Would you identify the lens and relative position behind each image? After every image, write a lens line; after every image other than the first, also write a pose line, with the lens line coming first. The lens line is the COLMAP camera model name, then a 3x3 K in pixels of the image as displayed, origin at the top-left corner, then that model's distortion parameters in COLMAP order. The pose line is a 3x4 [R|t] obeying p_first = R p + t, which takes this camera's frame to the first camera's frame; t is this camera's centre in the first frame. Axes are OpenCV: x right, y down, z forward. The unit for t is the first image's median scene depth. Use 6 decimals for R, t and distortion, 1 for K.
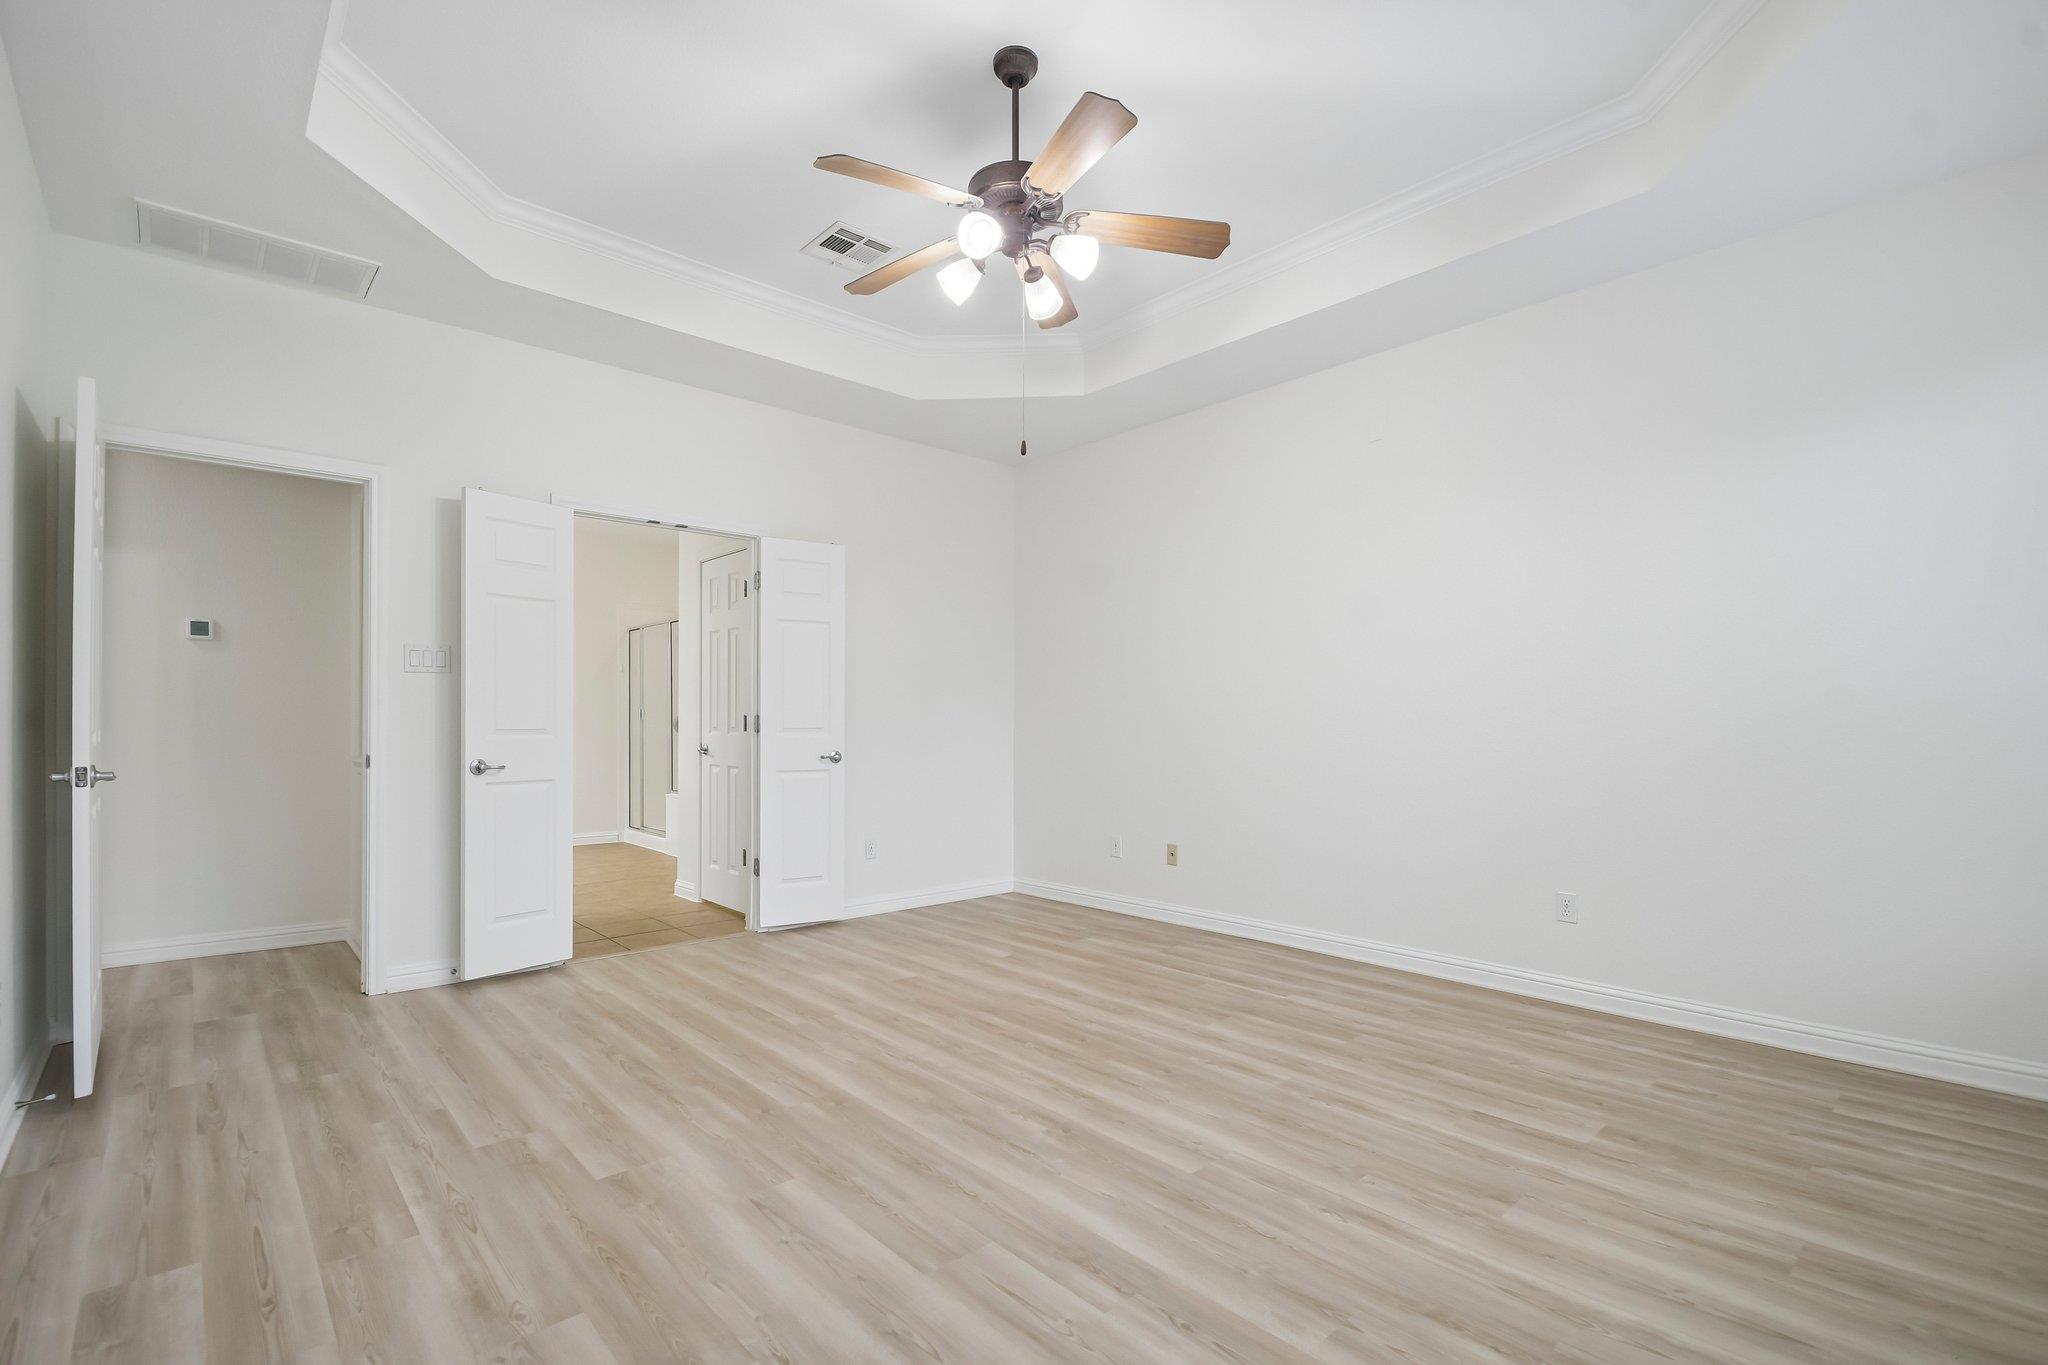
lens RADIAL K [[911.2, 0, 1021.4], [0, 911.2, 713.0], [0, 0, 1]] dist [0.010045, -0.015165]
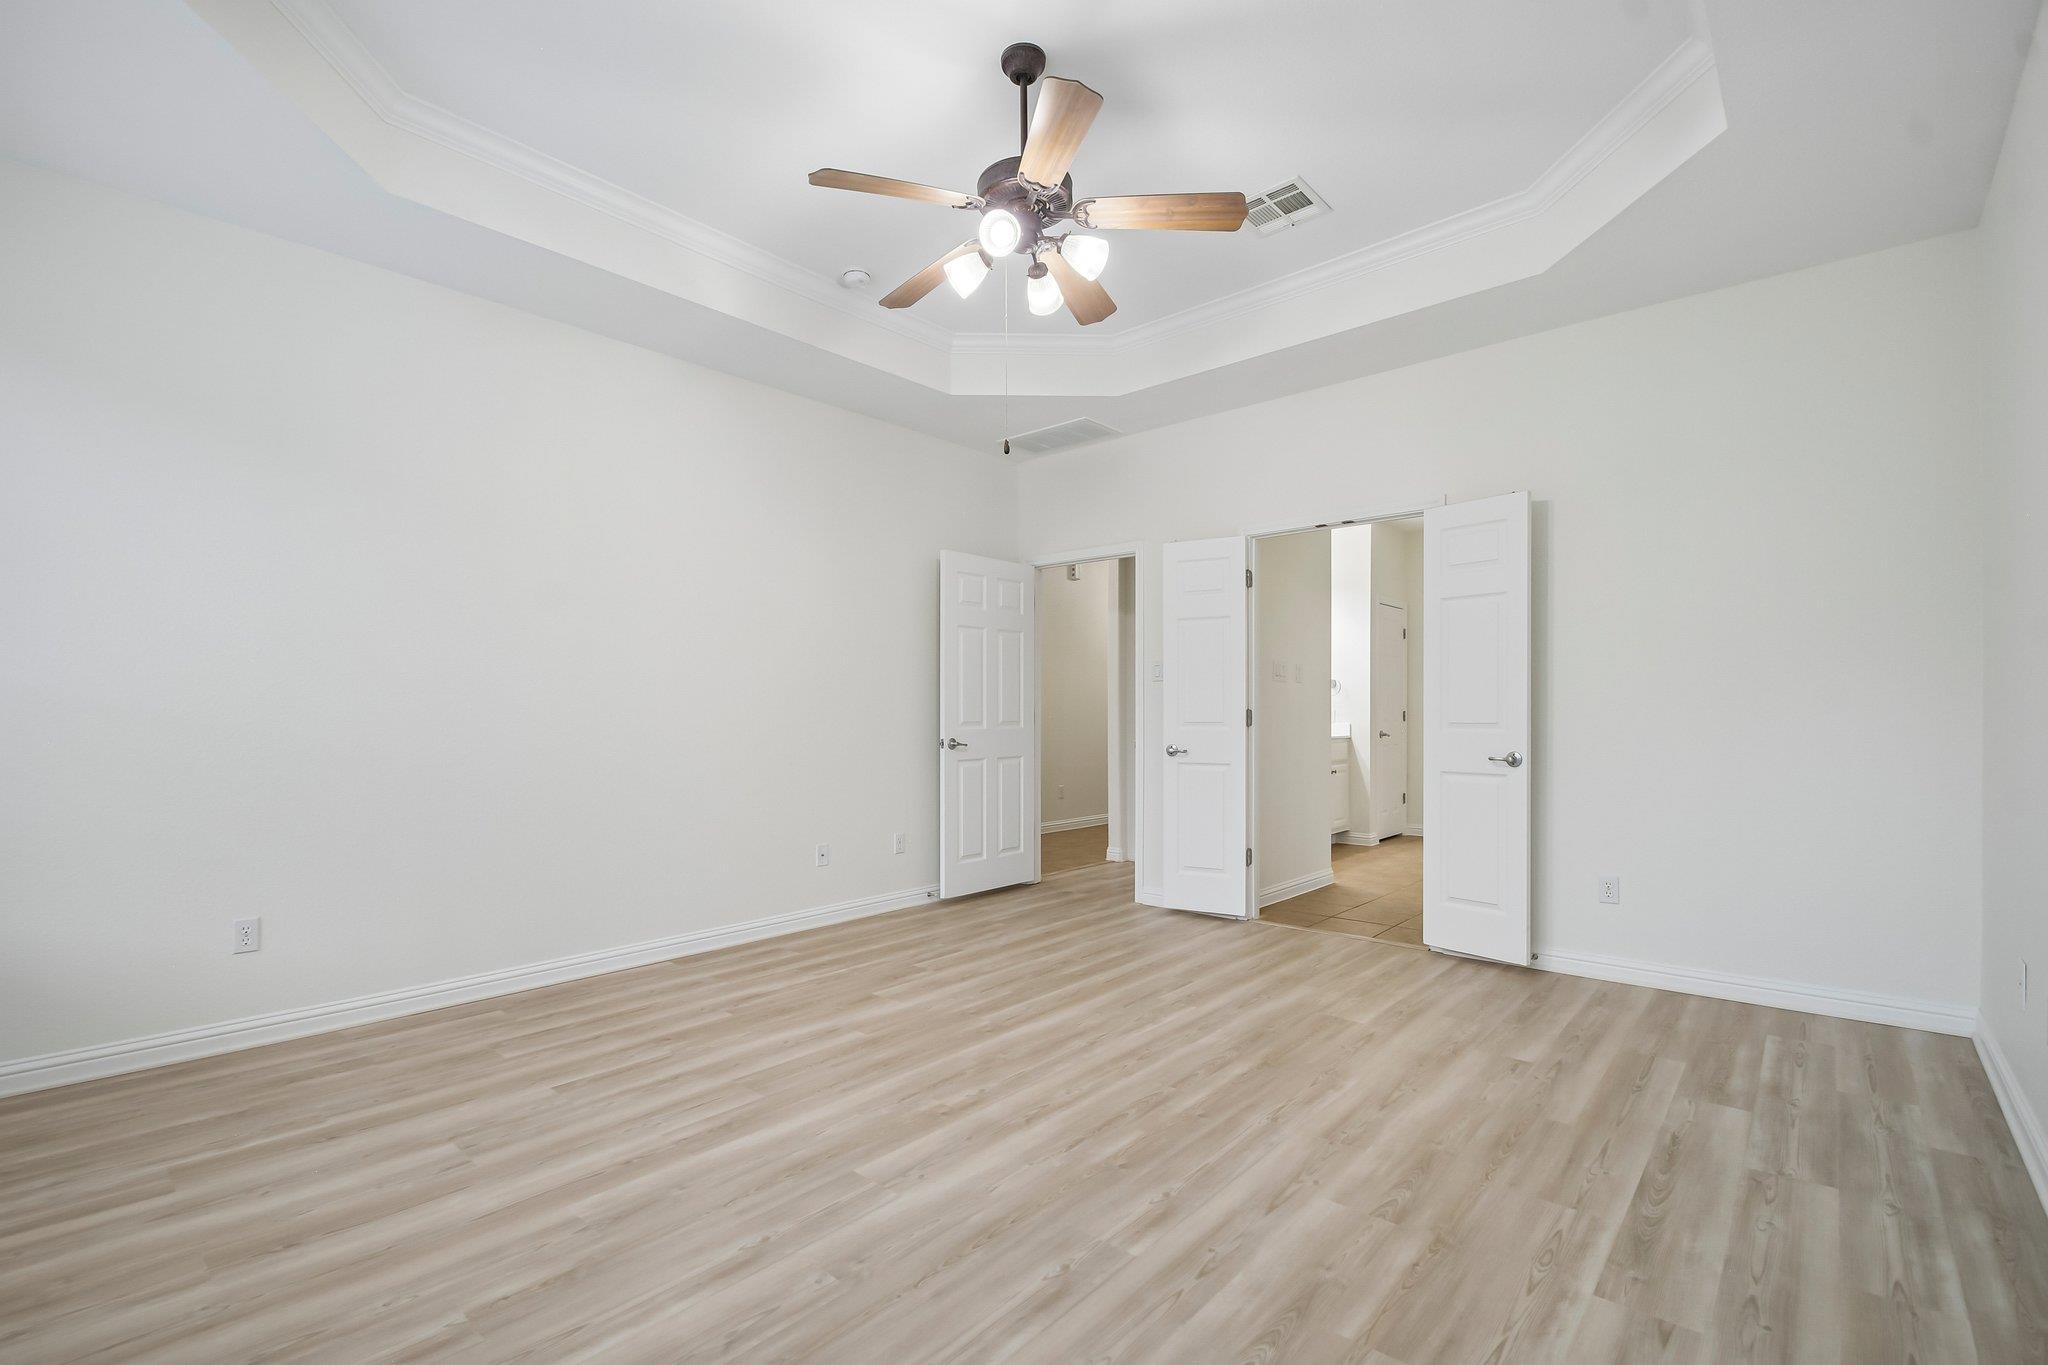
lens RADIAL K [[916.9, 0, 1023.6], [0, 916.9, 725.7], [0, 0, 1]] dist [0.001130, -0.011054]
pose [[0.105686, 0.007789, -0.994369, 0.844341], [0.012022, 0.999886, 0.009110, 0.010397], [0.994327, -0.012917, 0.105580, 0.768803]]
